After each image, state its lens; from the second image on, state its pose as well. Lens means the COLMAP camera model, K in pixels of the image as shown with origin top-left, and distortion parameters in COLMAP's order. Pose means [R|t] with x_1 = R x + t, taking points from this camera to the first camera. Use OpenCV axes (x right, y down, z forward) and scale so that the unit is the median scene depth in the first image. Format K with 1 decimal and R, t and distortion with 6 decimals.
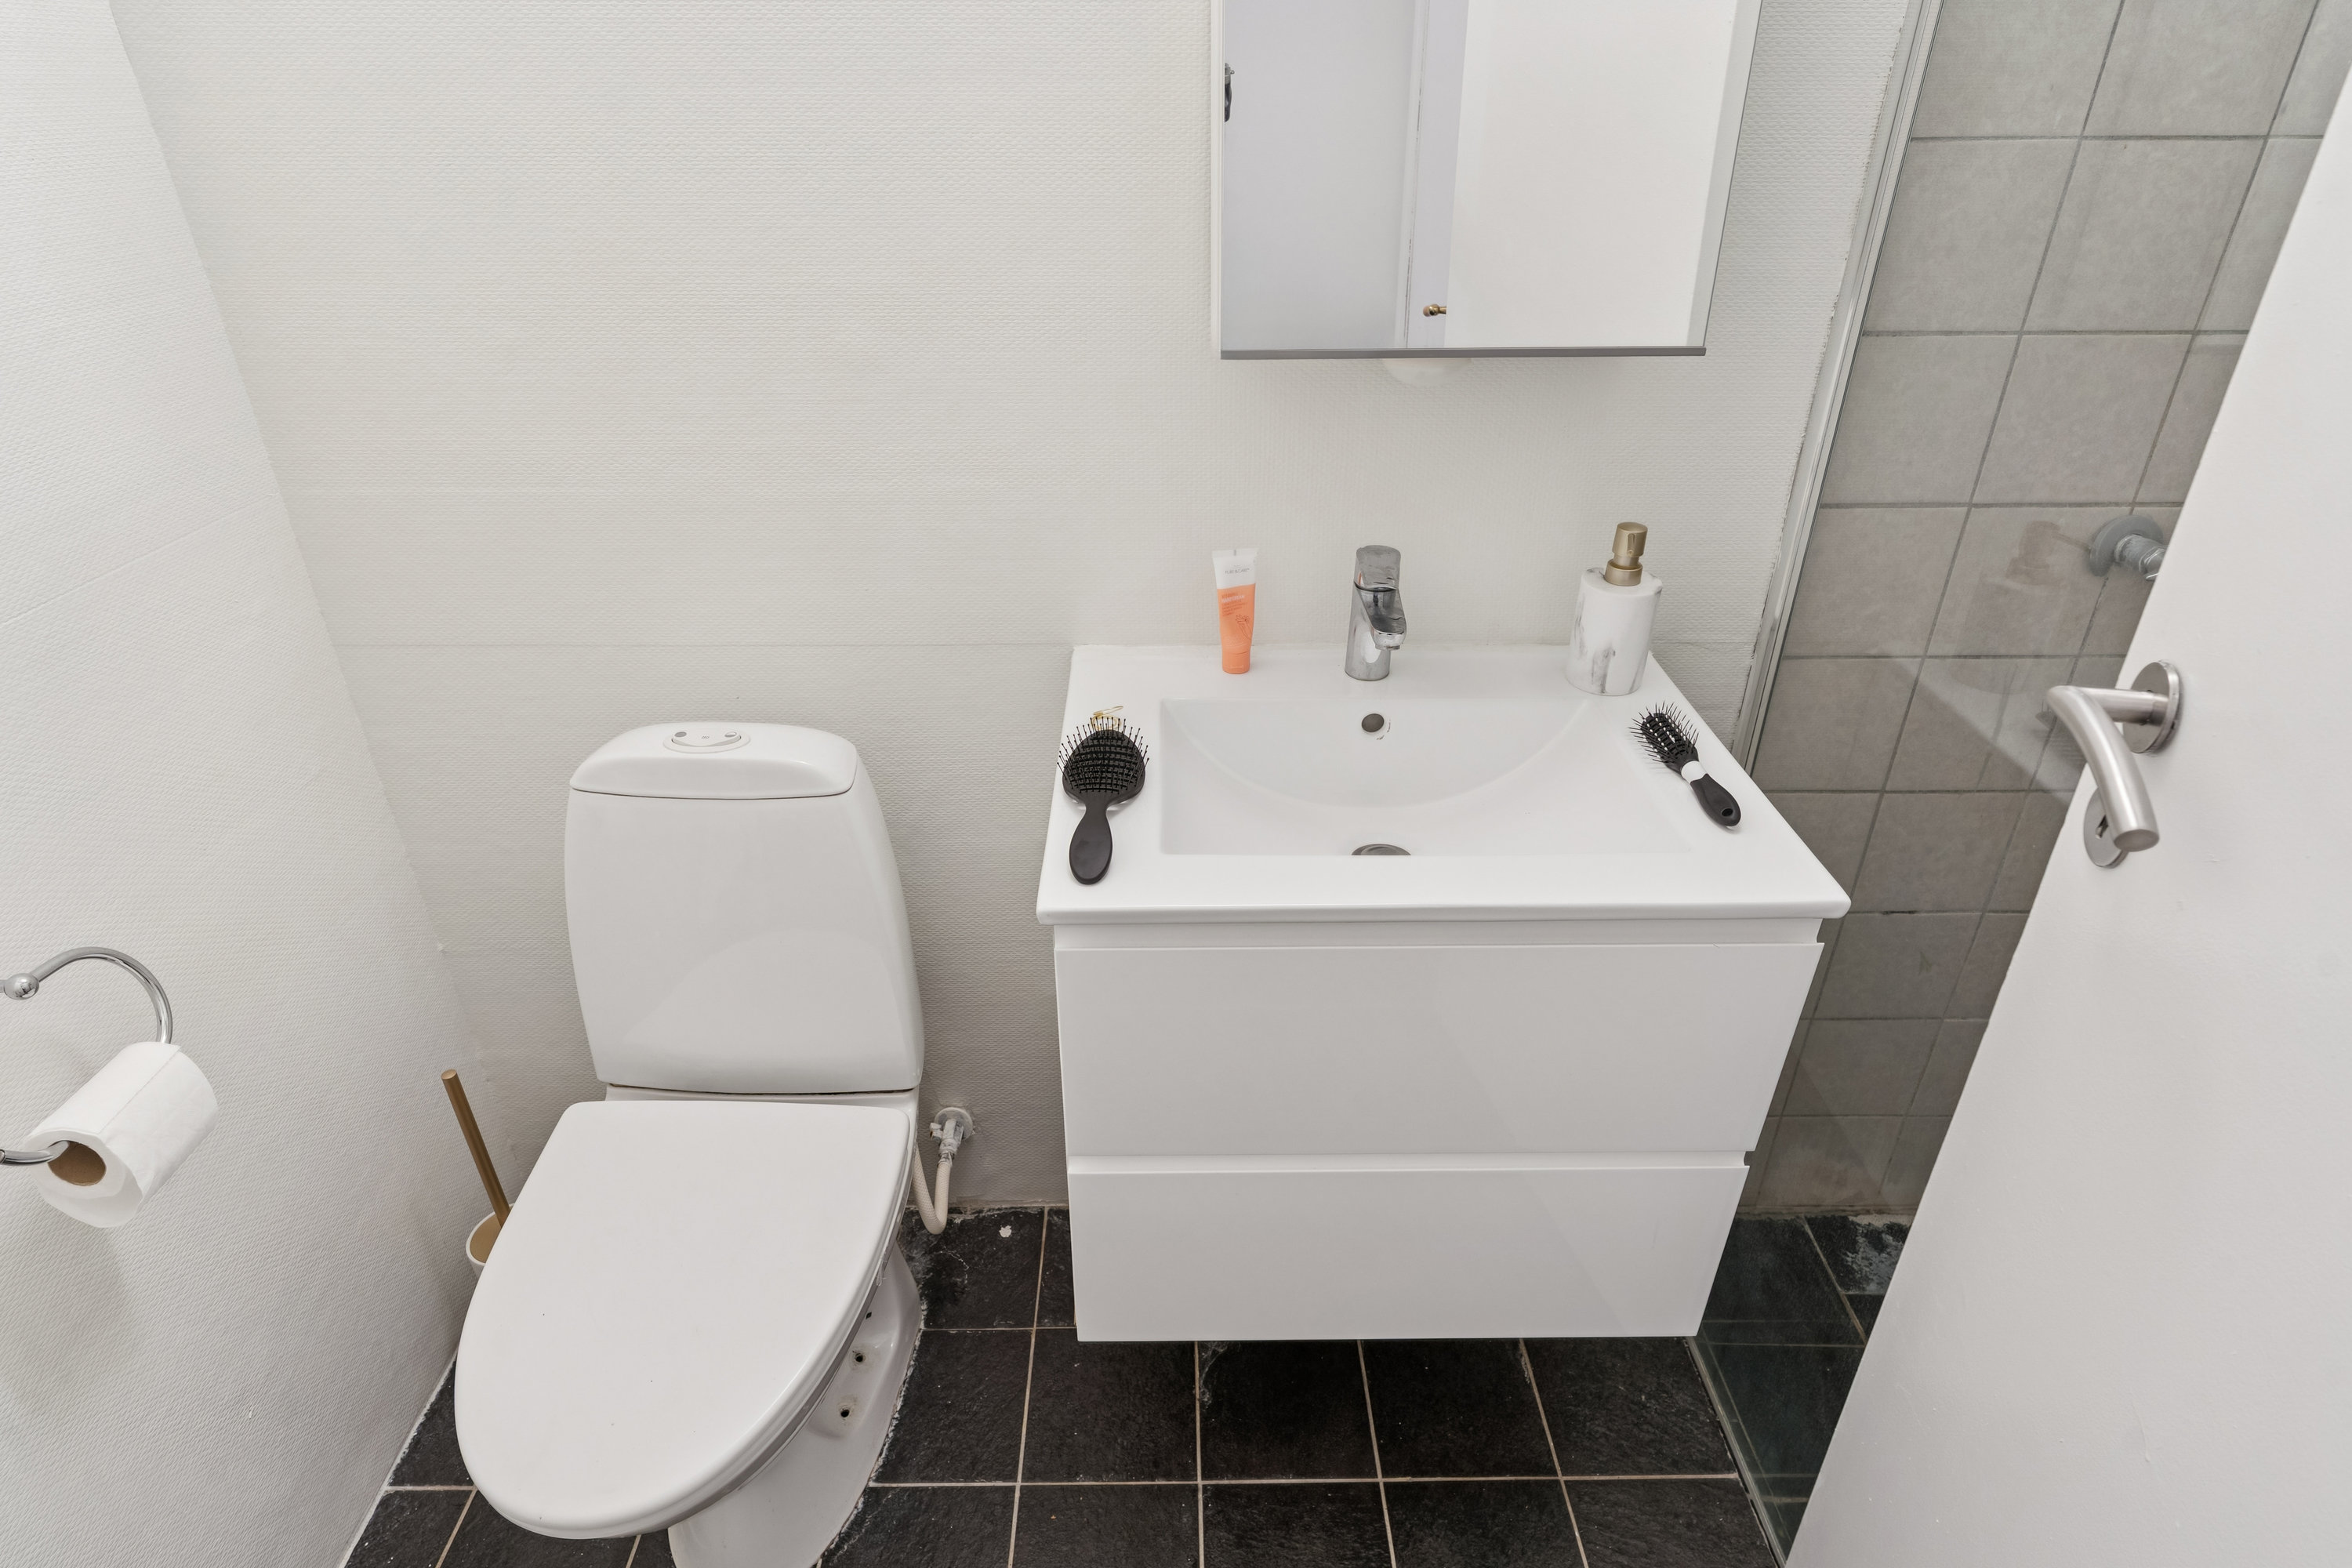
lens RADIAL K [[1269.3, 0, 1176.0], [0, 1269.3, 784.0], [0, 0, 1]] dist [0.000452, 0.000880]
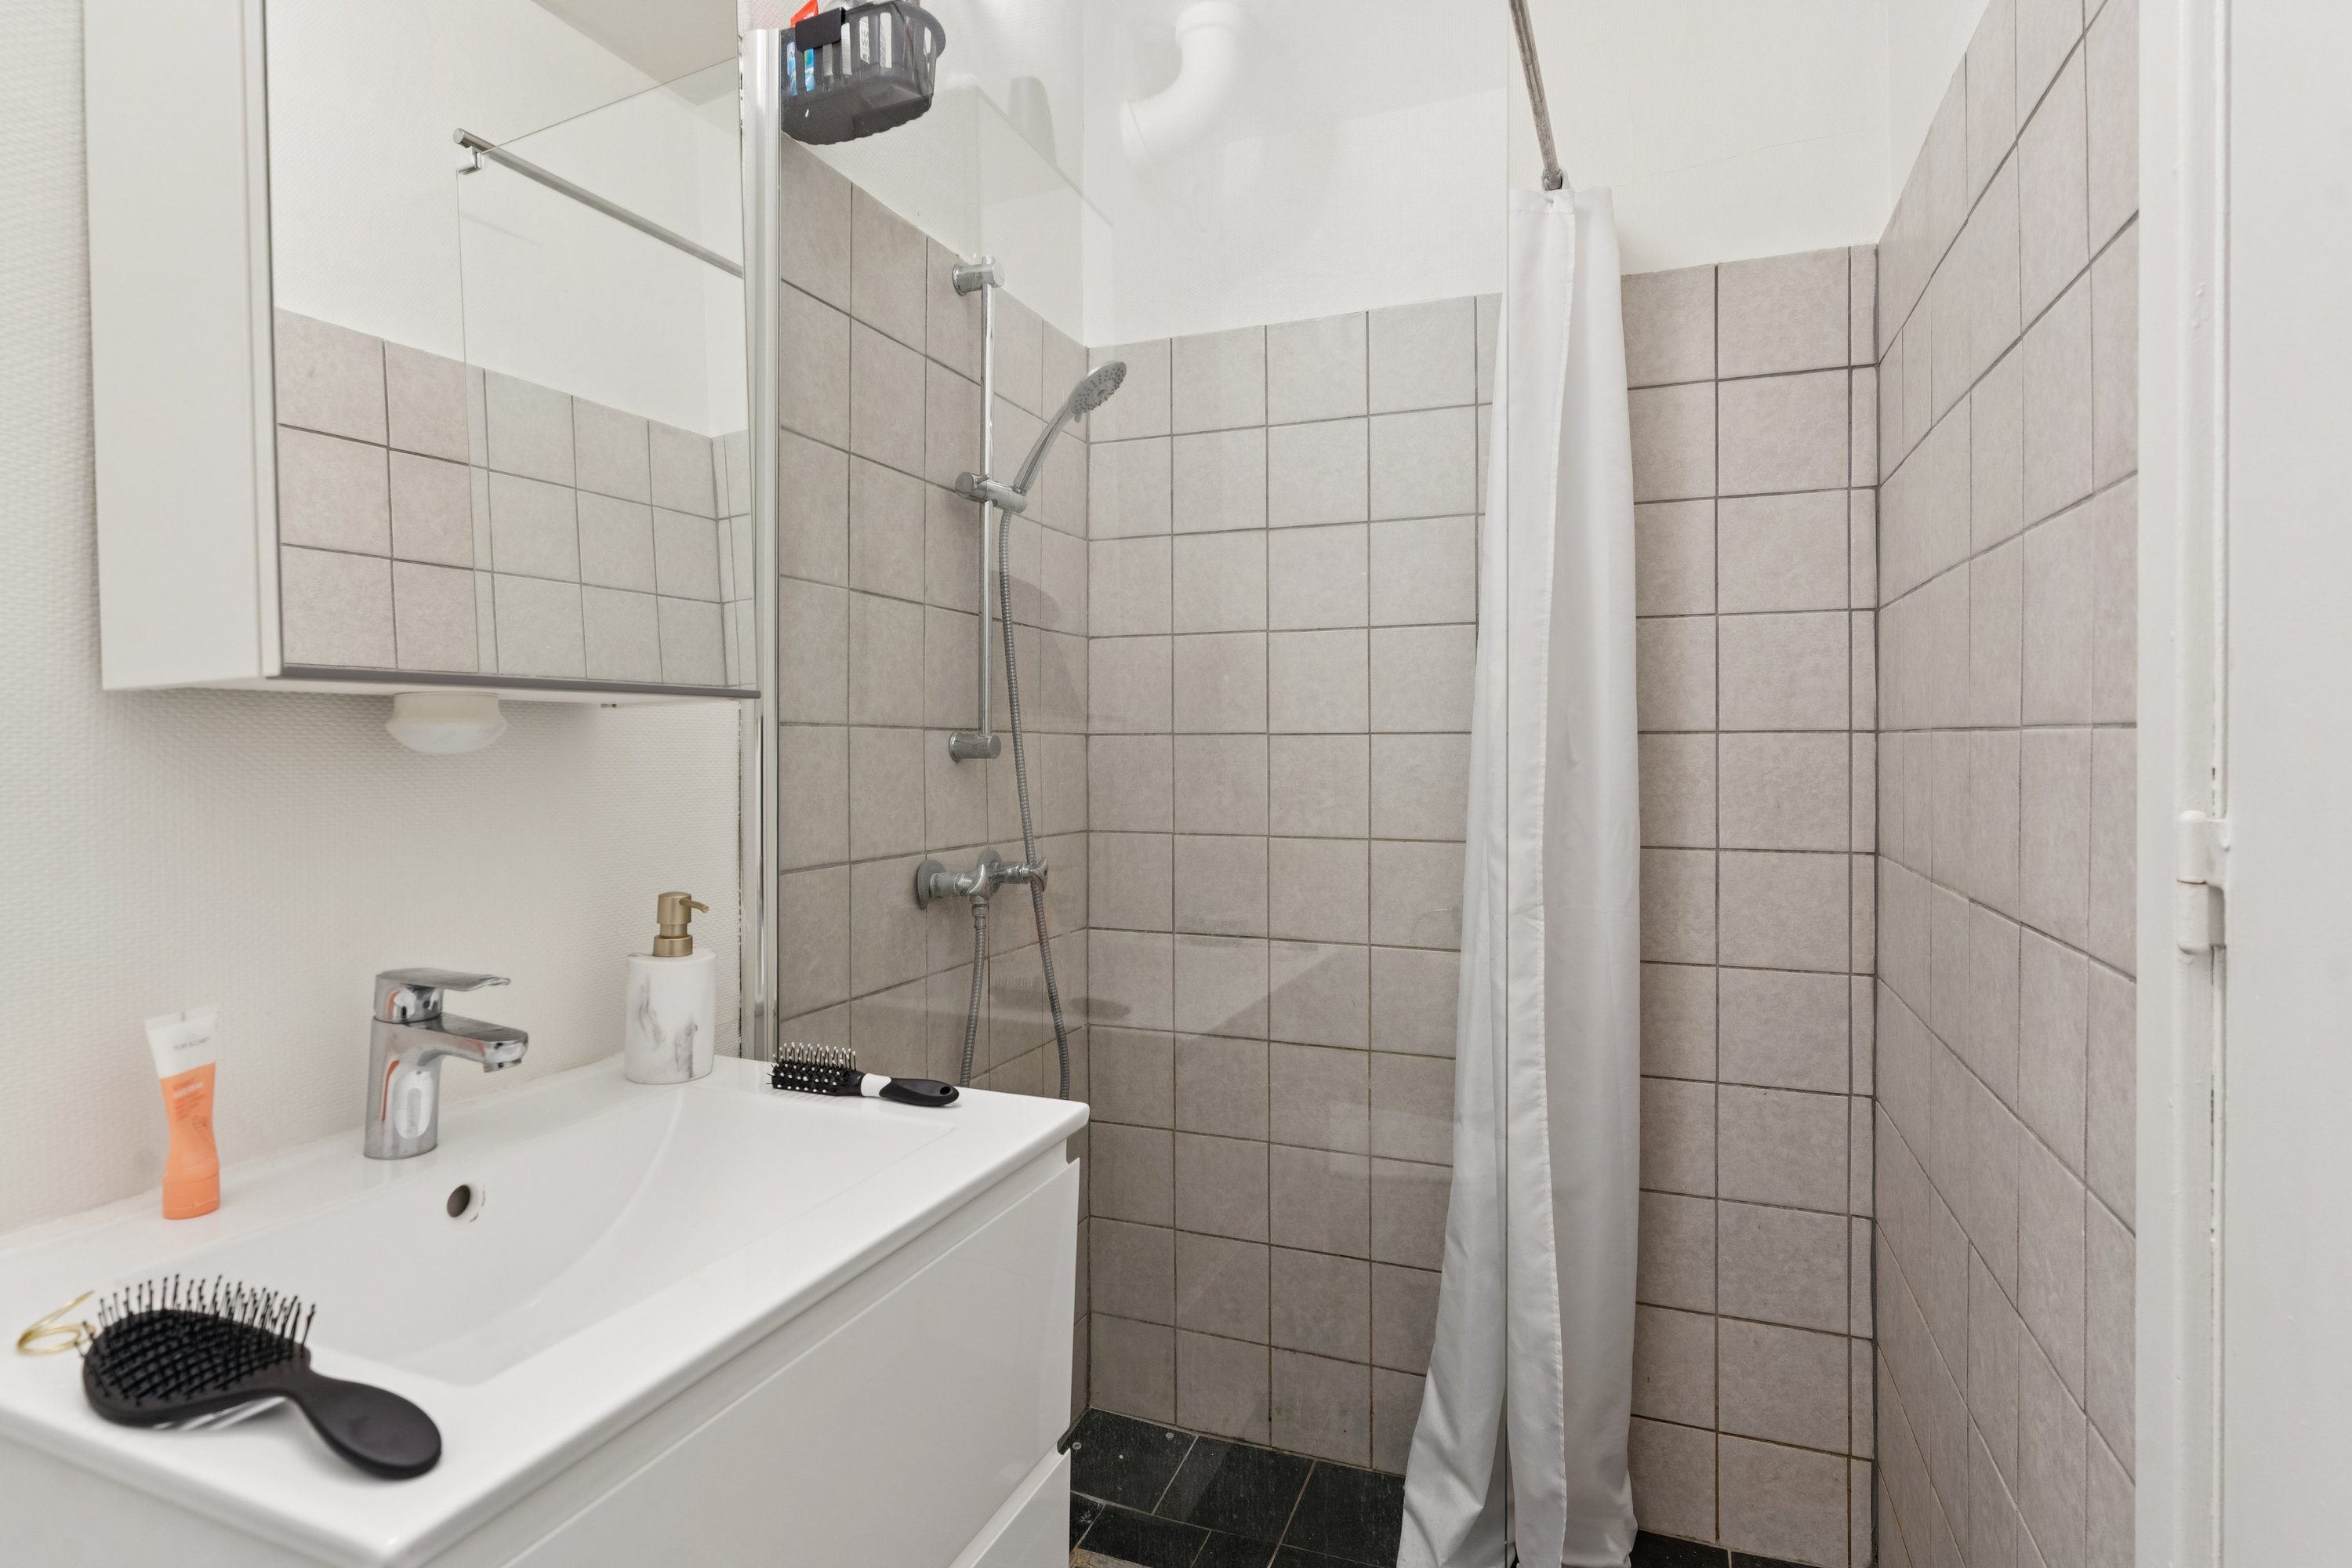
lens RADIAL K [[1212.0, 0, 1170.6], [0, 1212.0, 754.2], [0, 0, 1]] dist [-0.010180, 0.008003]
pose [[0.385132, -0.005038, 0.922848, -0.323200], [0.451965, 0.872884, -0.183853, 0.039255], [-0.804613, 0.487902, 0.338452, 0.328728]]
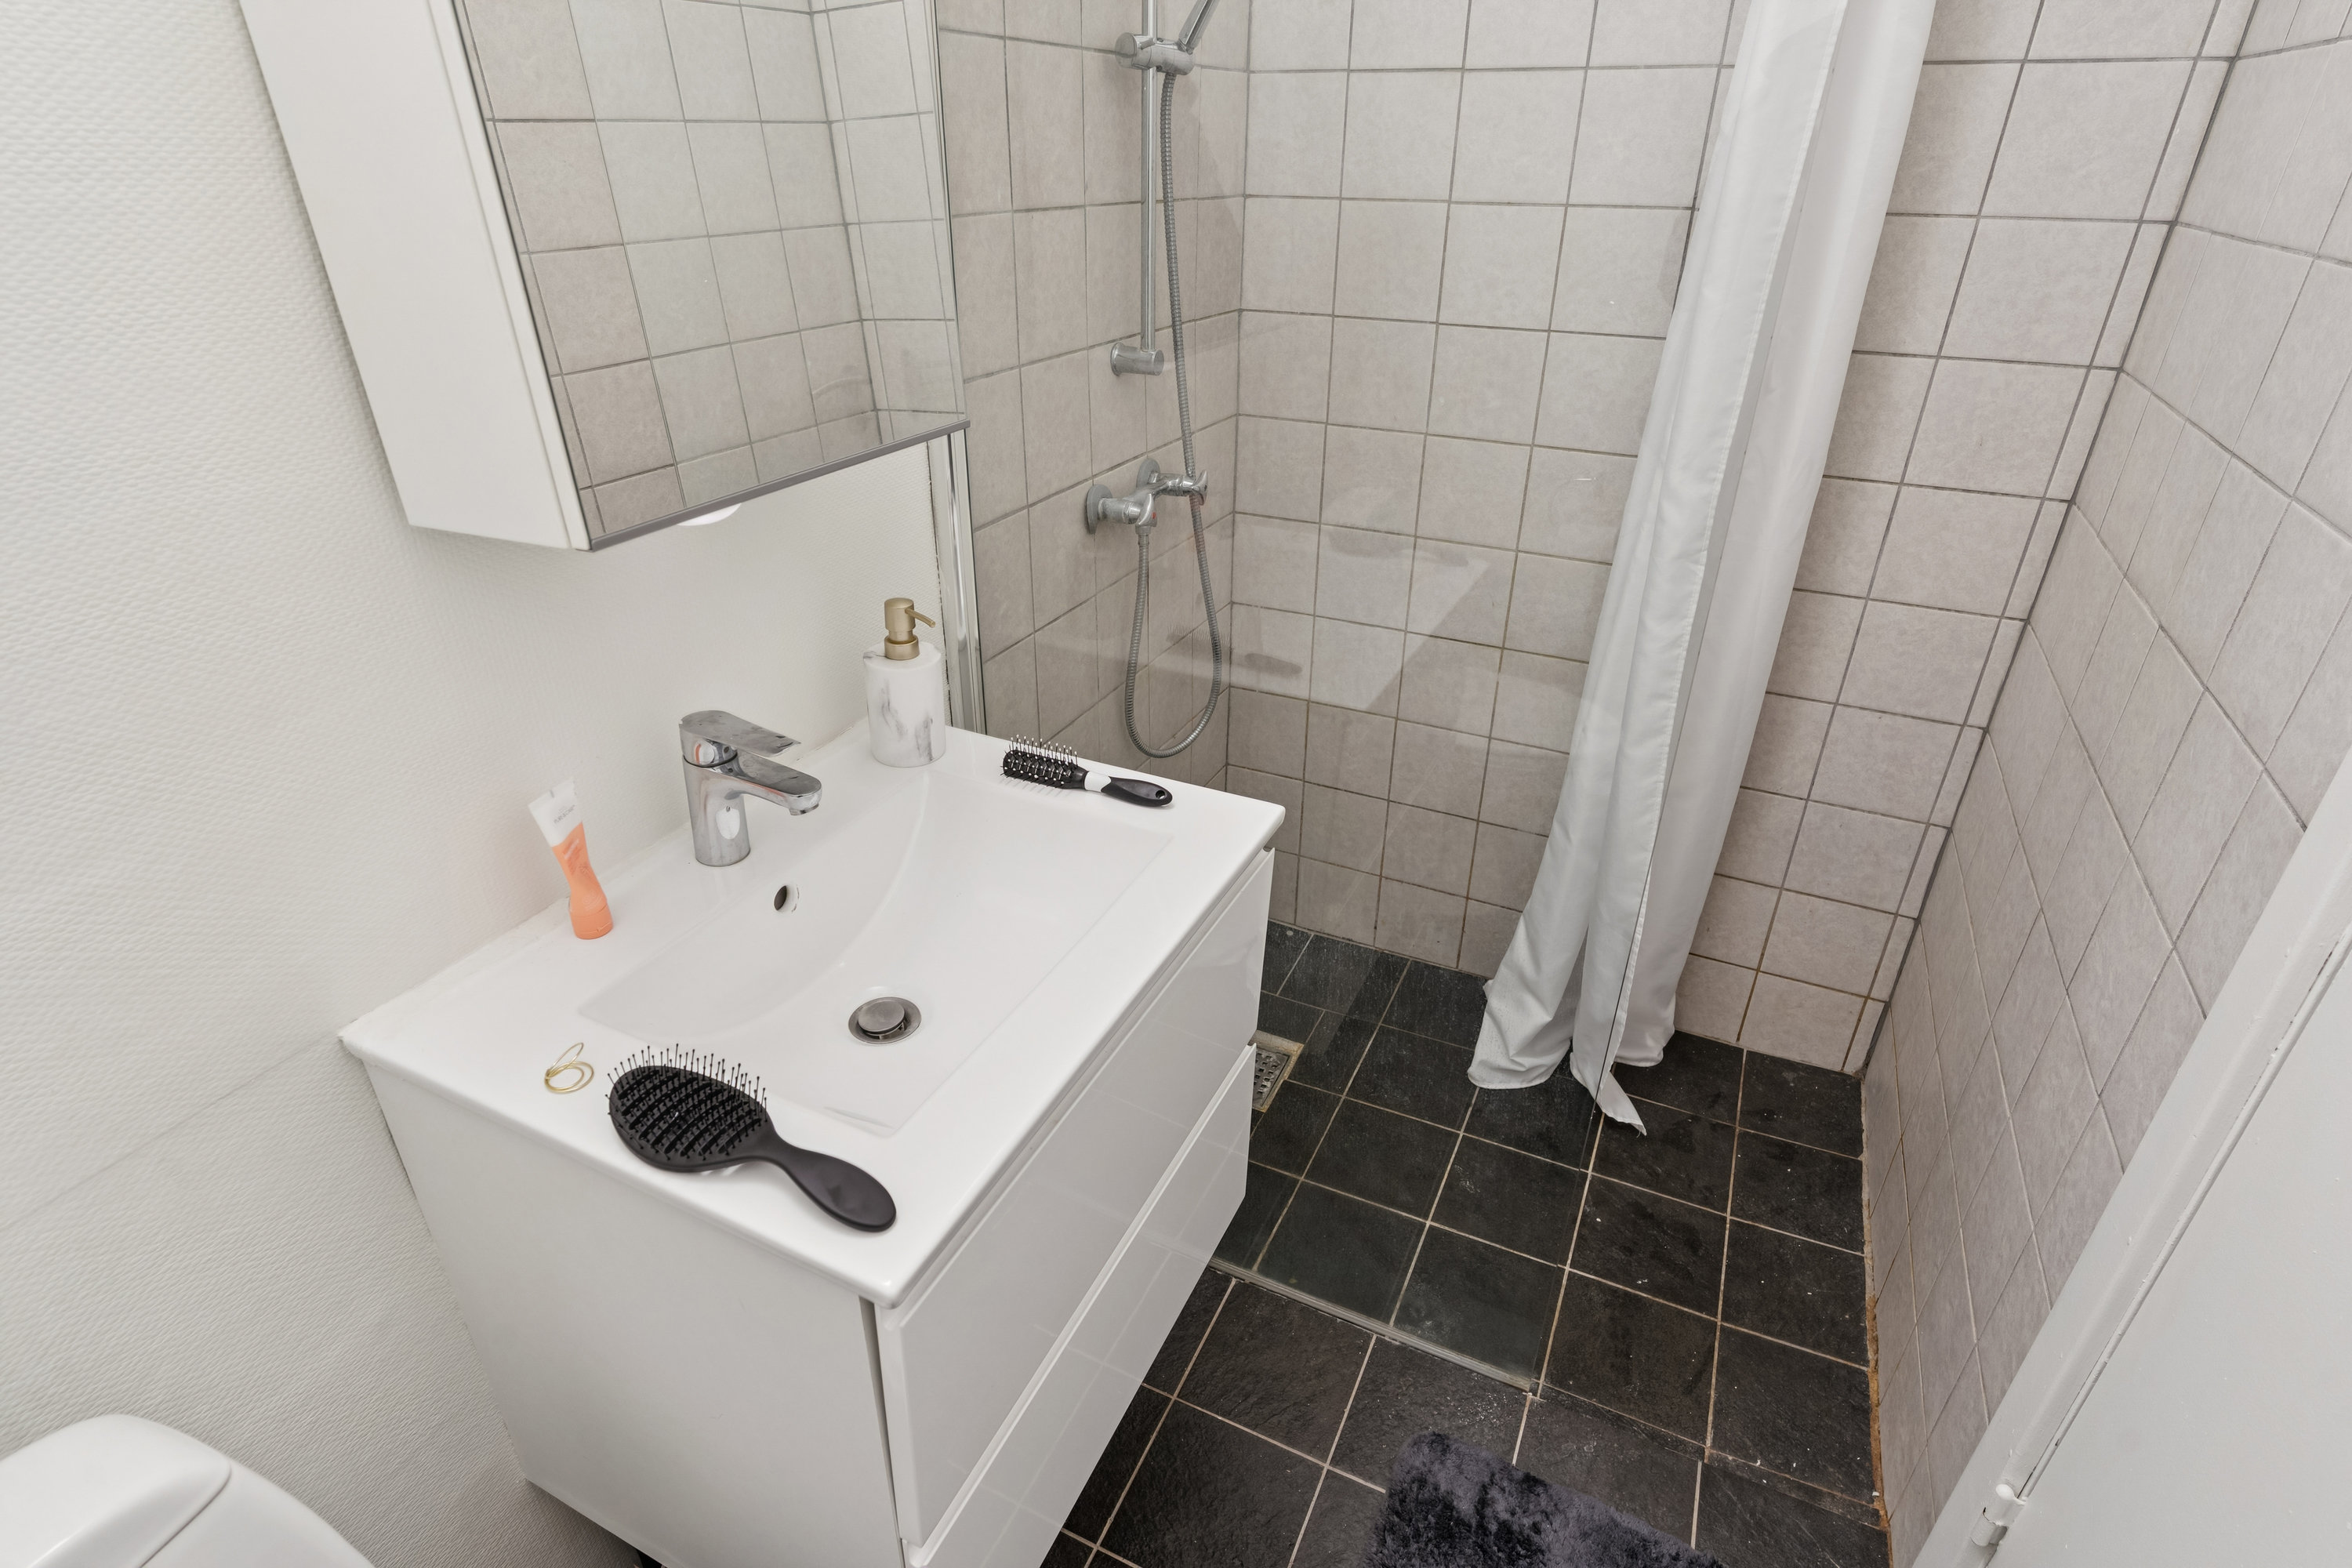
lens RADIAL K [[1194.6, 0, 1176.0], [0, 1194.6, 784.0], [0, 0, 1]] dist [-0.002683, 0.001551]
pose [[0.446138, -0.419997, 0.790293, -0.346702], [0.431123, 0.874691, 0.221472, -0.184637], [-0.784279, 0.241906, 0.571303, 0.301781]]
